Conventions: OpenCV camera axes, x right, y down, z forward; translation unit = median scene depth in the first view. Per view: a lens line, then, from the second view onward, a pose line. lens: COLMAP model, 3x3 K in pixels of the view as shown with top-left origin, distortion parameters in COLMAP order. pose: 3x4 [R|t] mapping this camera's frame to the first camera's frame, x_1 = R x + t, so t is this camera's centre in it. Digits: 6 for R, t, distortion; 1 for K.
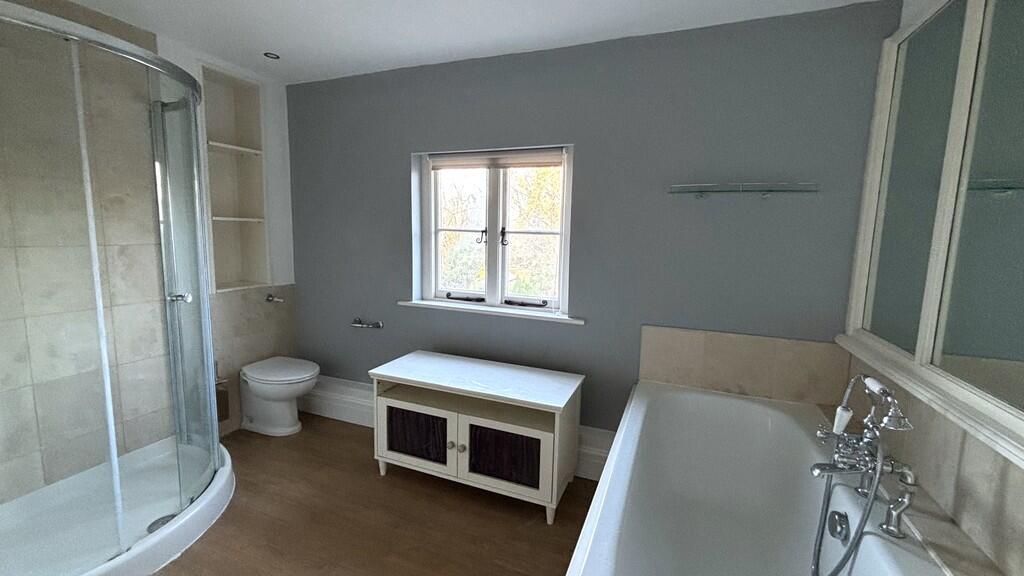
lens RADIAL K [[429.2, 0, 512.0], [0, 429.2, 288.0], [0, 0, 1]] dist [0.012794, -0.000116]
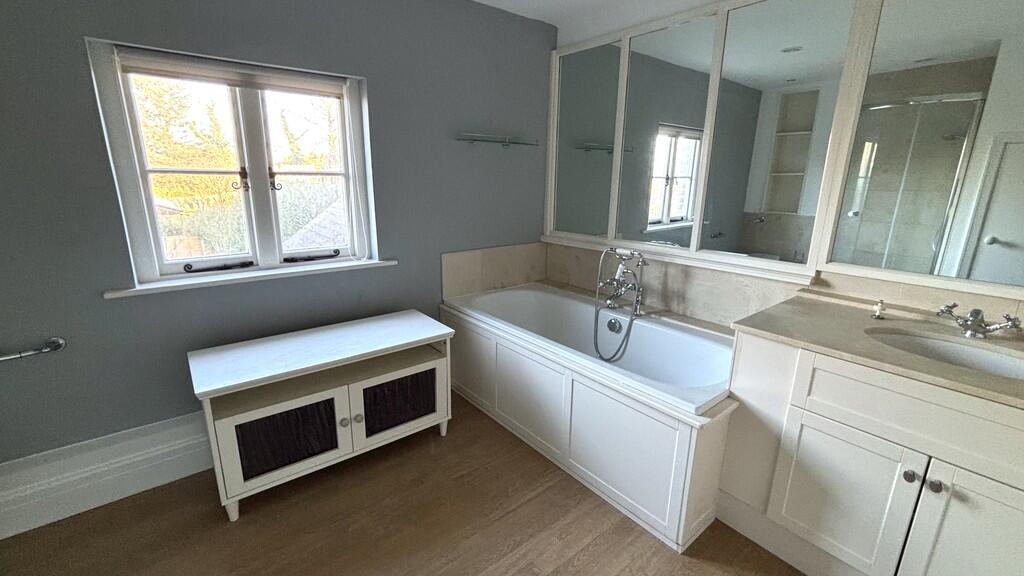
lens RADIAL K [[431.8, 0, 507.9], [0, 431.8, 291.6], [0, 0, 1]] dist [0.000286, 0.000062]
pose [[0.481192, -0.245095, 0.841655, -0.609652], [0.112085, 0.969440, 0.218226, -0.049369], [-0.869420, -0.010672, 0.493959, 0.244753]]
